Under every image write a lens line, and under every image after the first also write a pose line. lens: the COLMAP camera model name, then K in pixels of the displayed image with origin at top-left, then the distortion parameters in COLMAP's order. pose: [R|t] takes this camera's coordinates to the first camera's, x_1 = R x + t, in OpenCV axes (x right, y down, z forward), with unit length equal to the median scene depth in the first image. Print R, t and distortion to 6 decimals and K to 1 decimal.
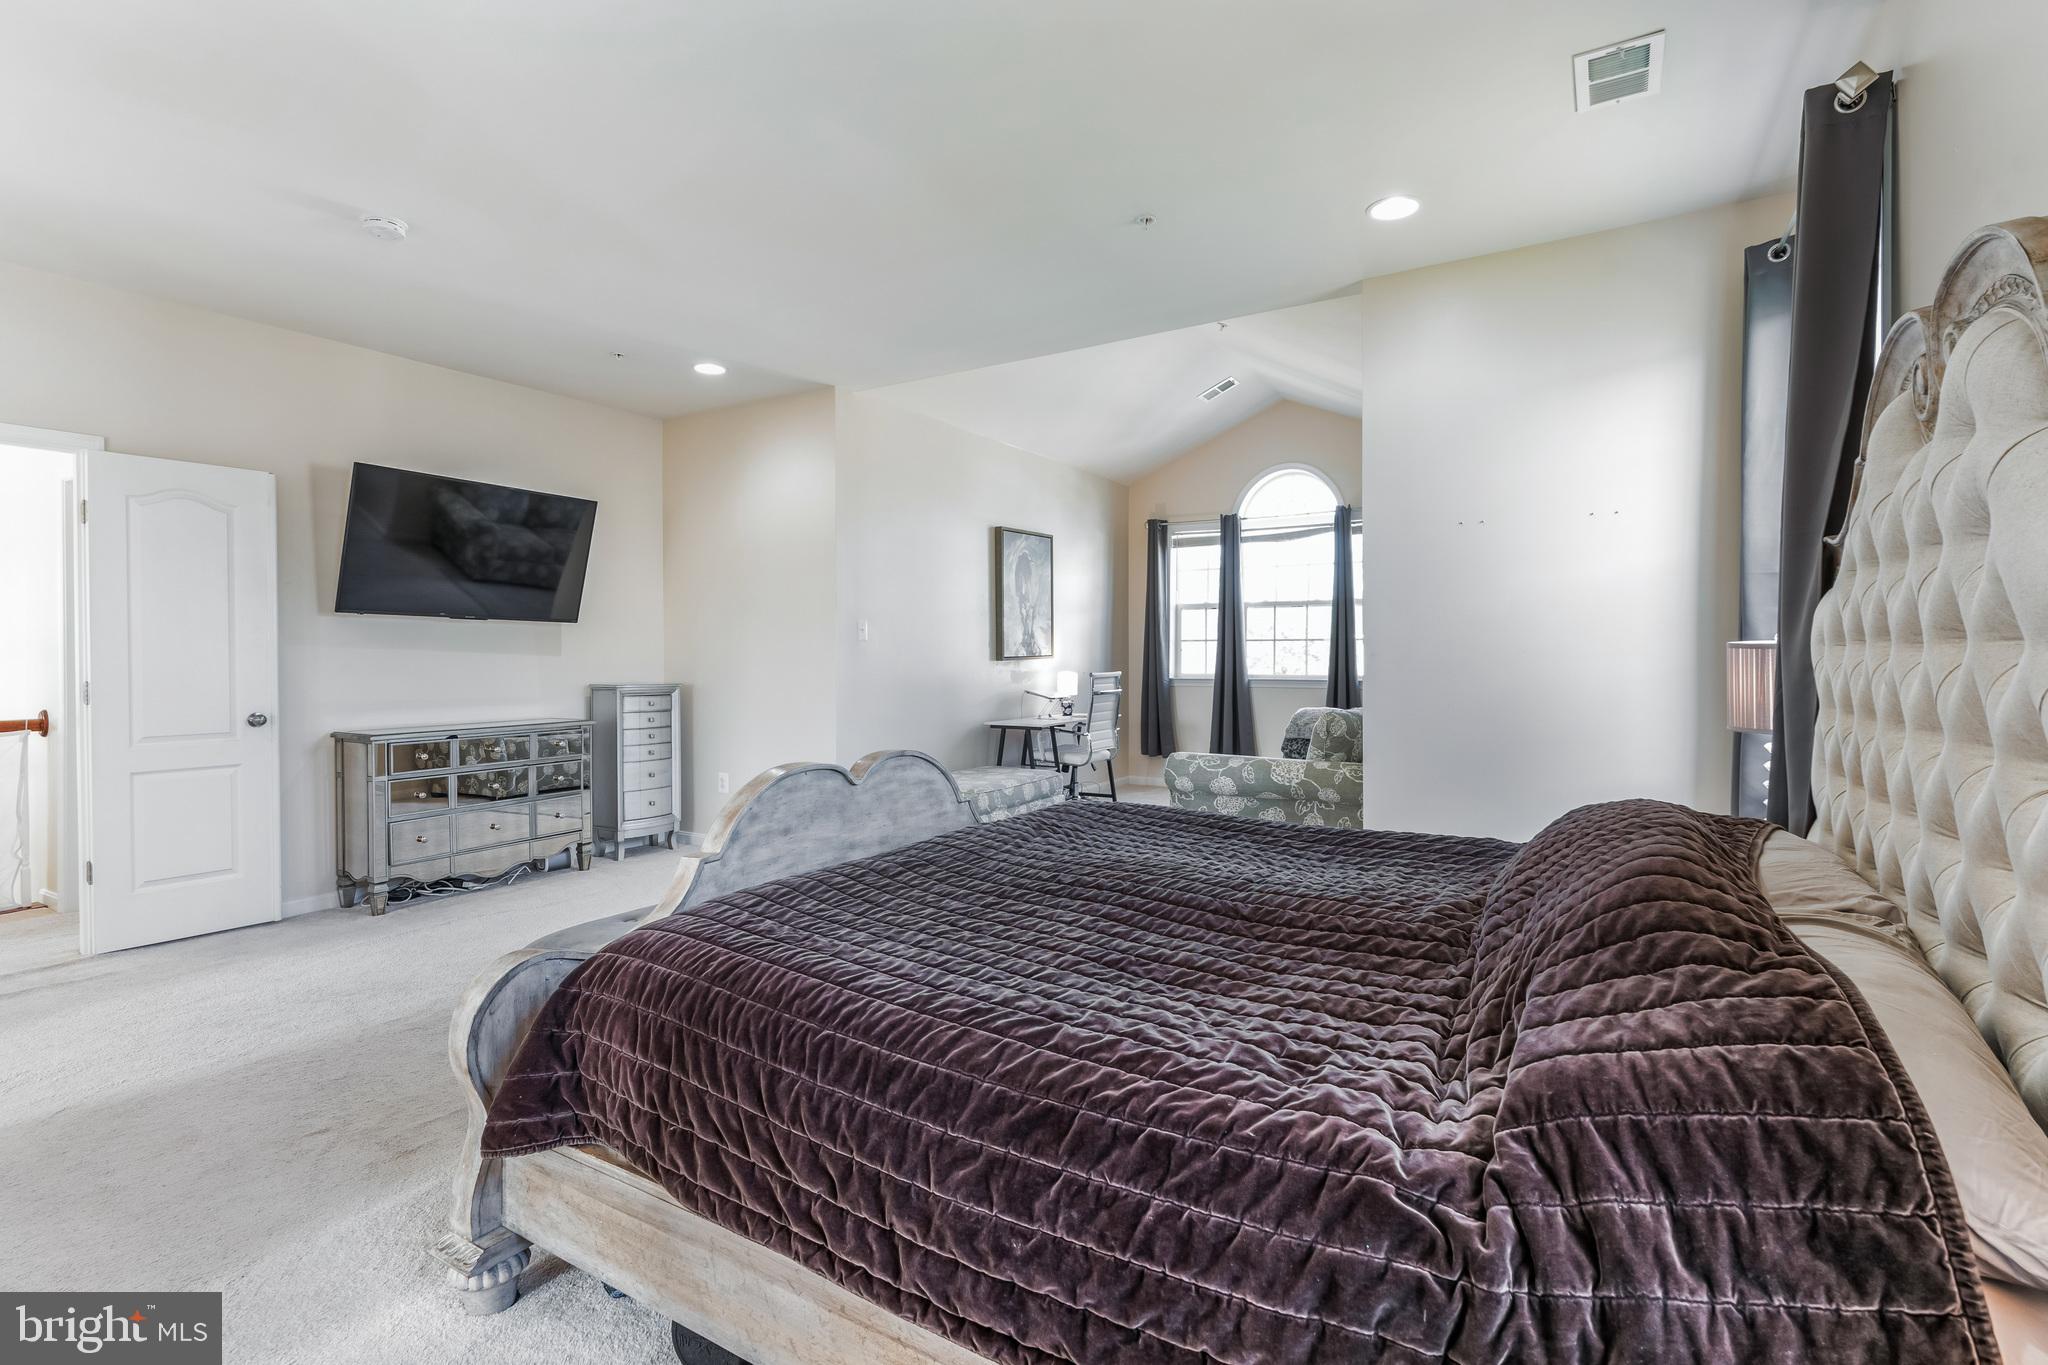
lens RADIAL K [[932.2, 0, 1022.1], [0, 932.2, 676.0], [0, 0, 1]] dist [-0.002112, -0.000090]
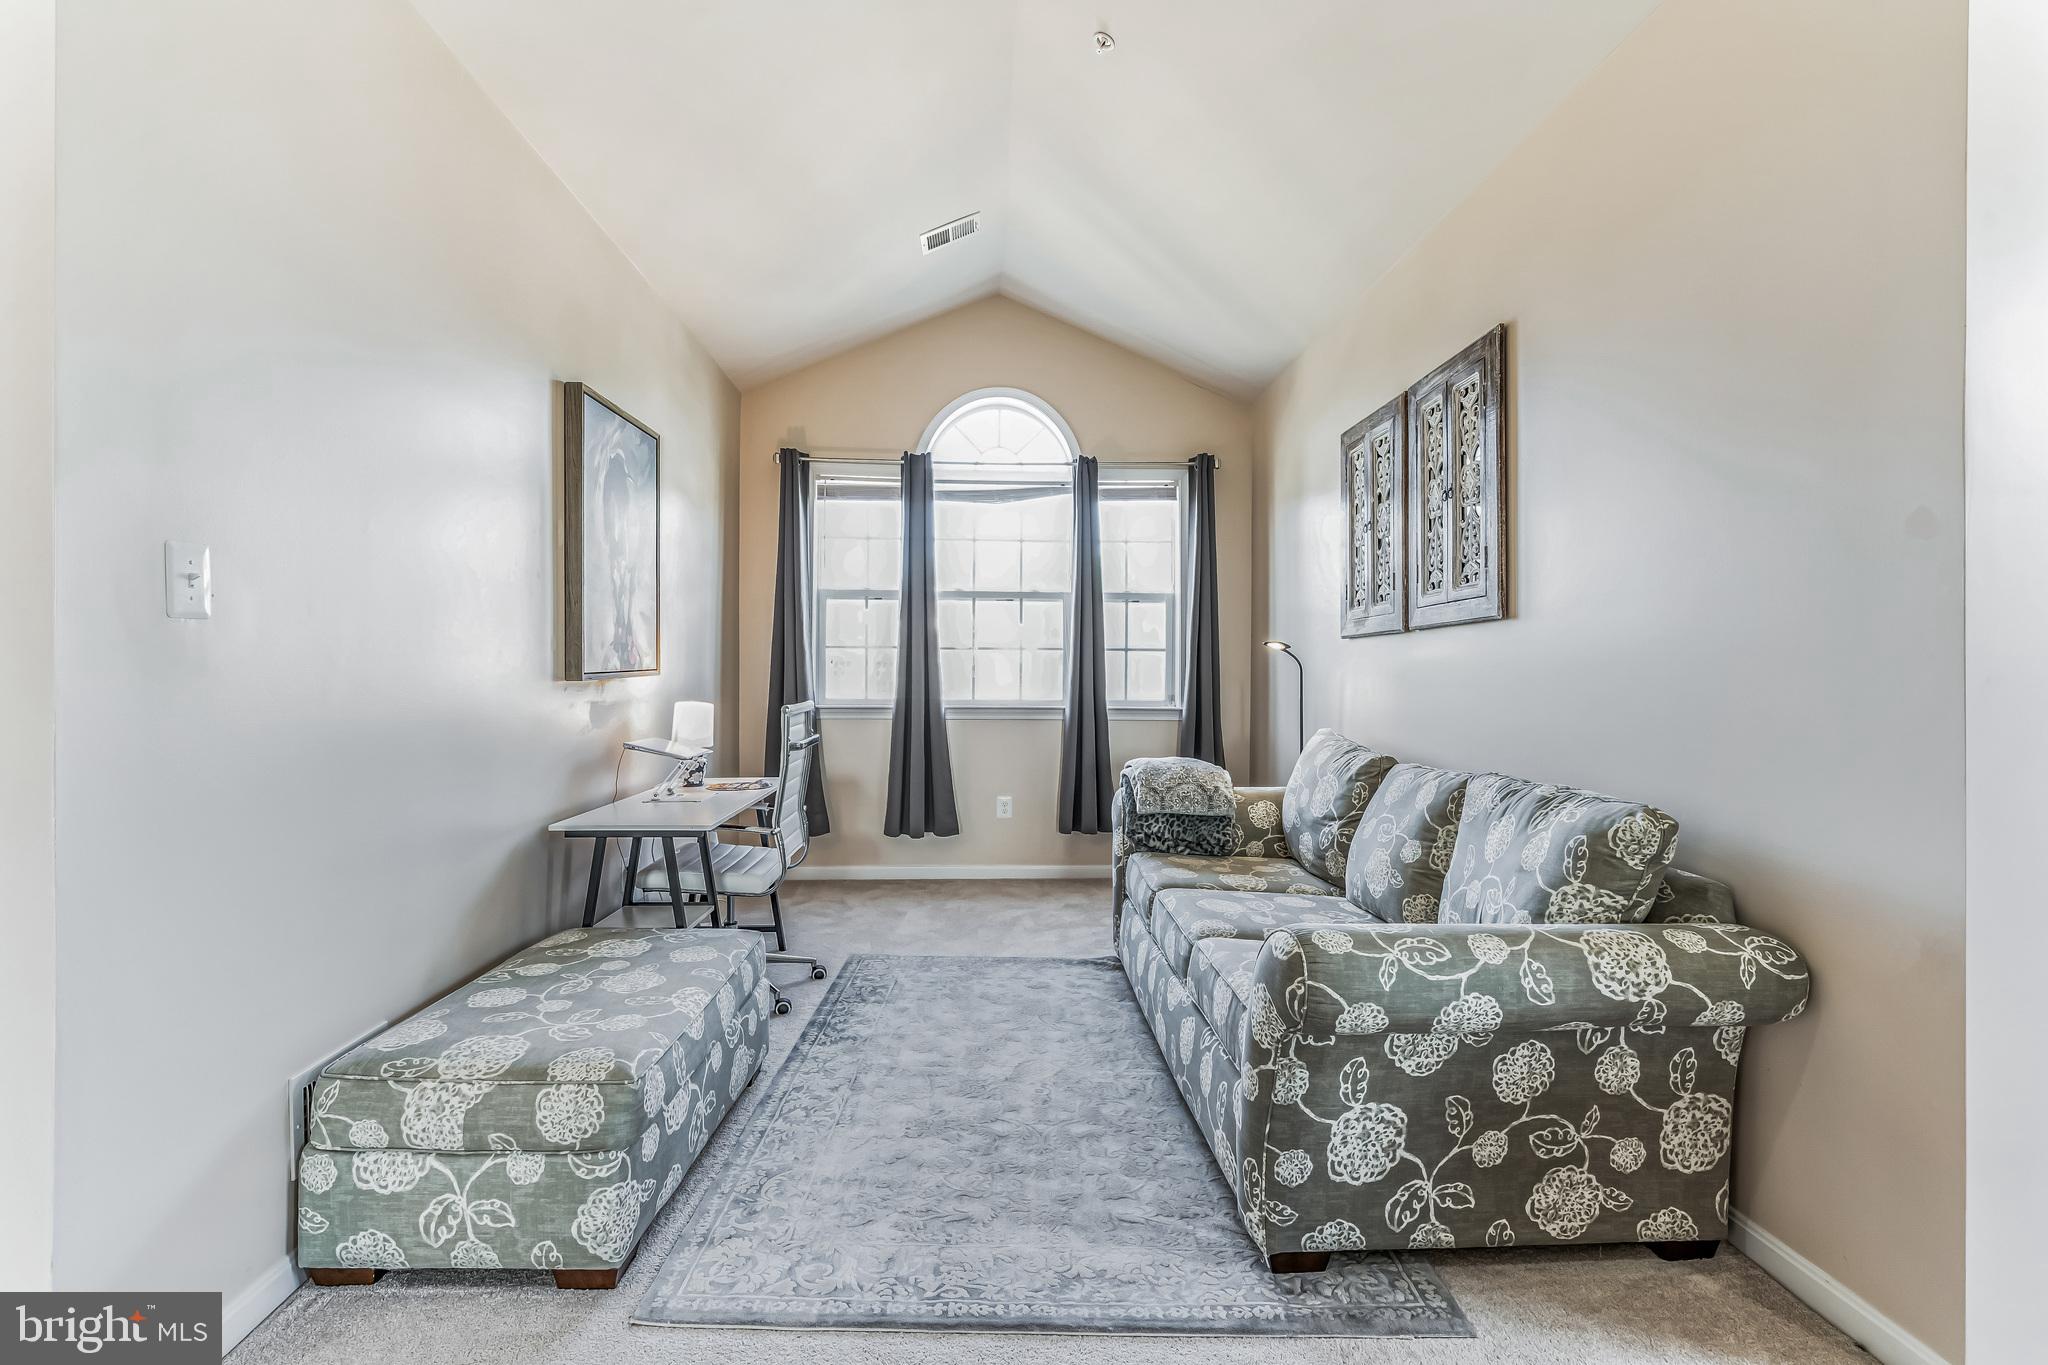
lens RADIAL K [[932.2, 0, 1026.2], [0, 932.2, 677.6], [0, 0, 1]] dist [-0.002112, -0.000090]
pose [[0.824349, -0.000770, 0.566081, -0.084052], [0.006020, 0.999954, -0.007406, -0.011578], [-0.566050, 0.009513, 0.824316, 0.425769]]
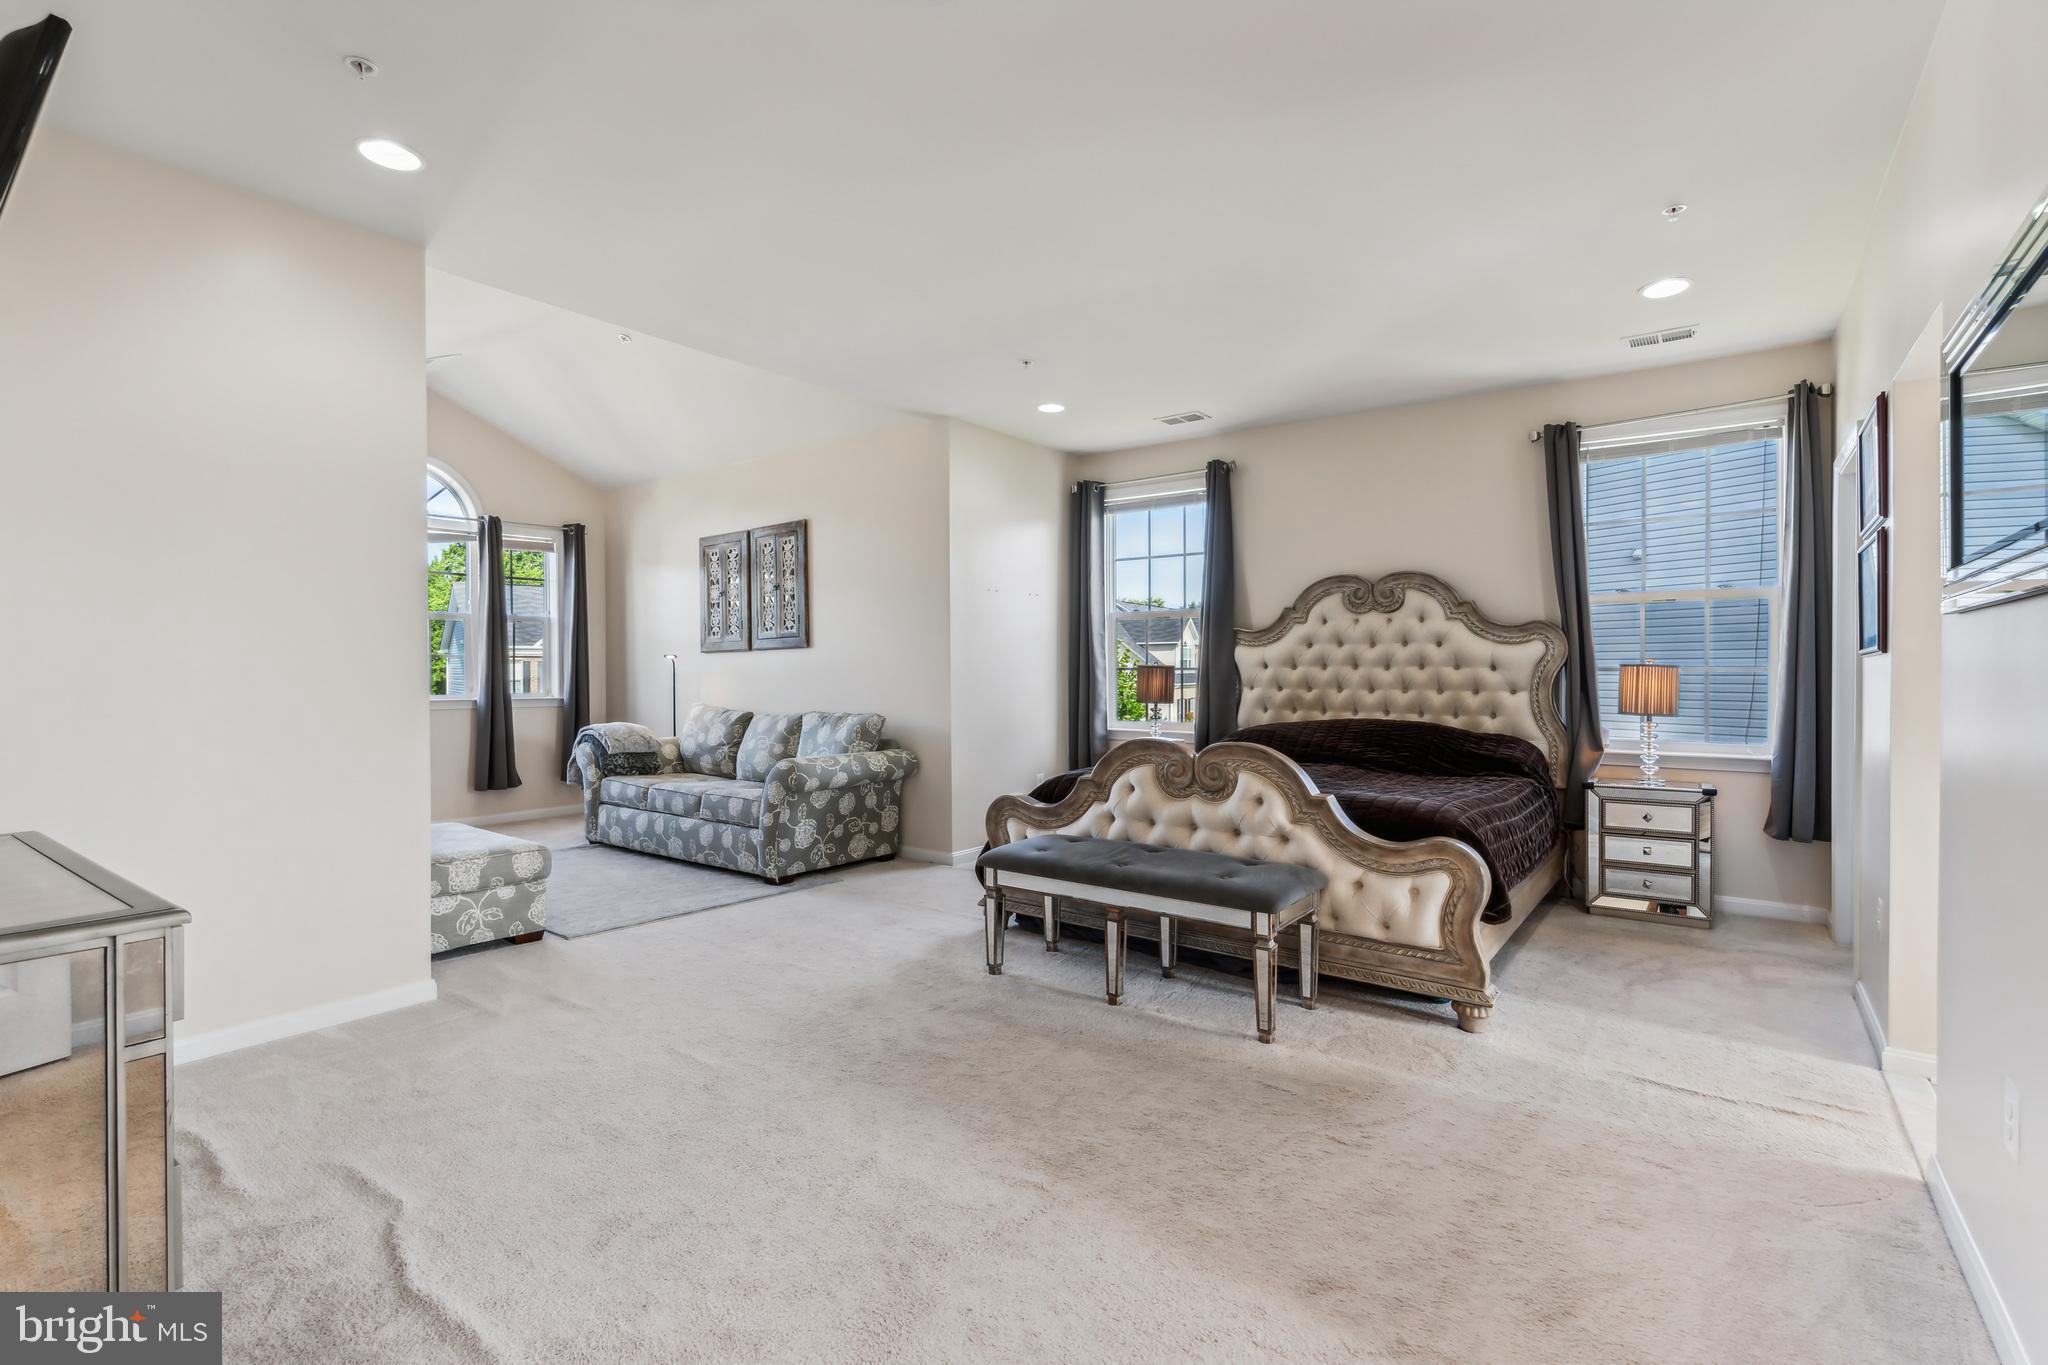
lens RADIAL K [[932.2, 0, 1030.6], [0, 932.2, 677.4], [0, 0, 1]] dist [-0.002112, -0.000090]
pose [[0.083134, -0.007731, 0.996508, -0.524230], [0.022962, 0.999719, 0.005841, -0.009208], [-0.996274, 0.022397, 0.083288, 0.352753]]
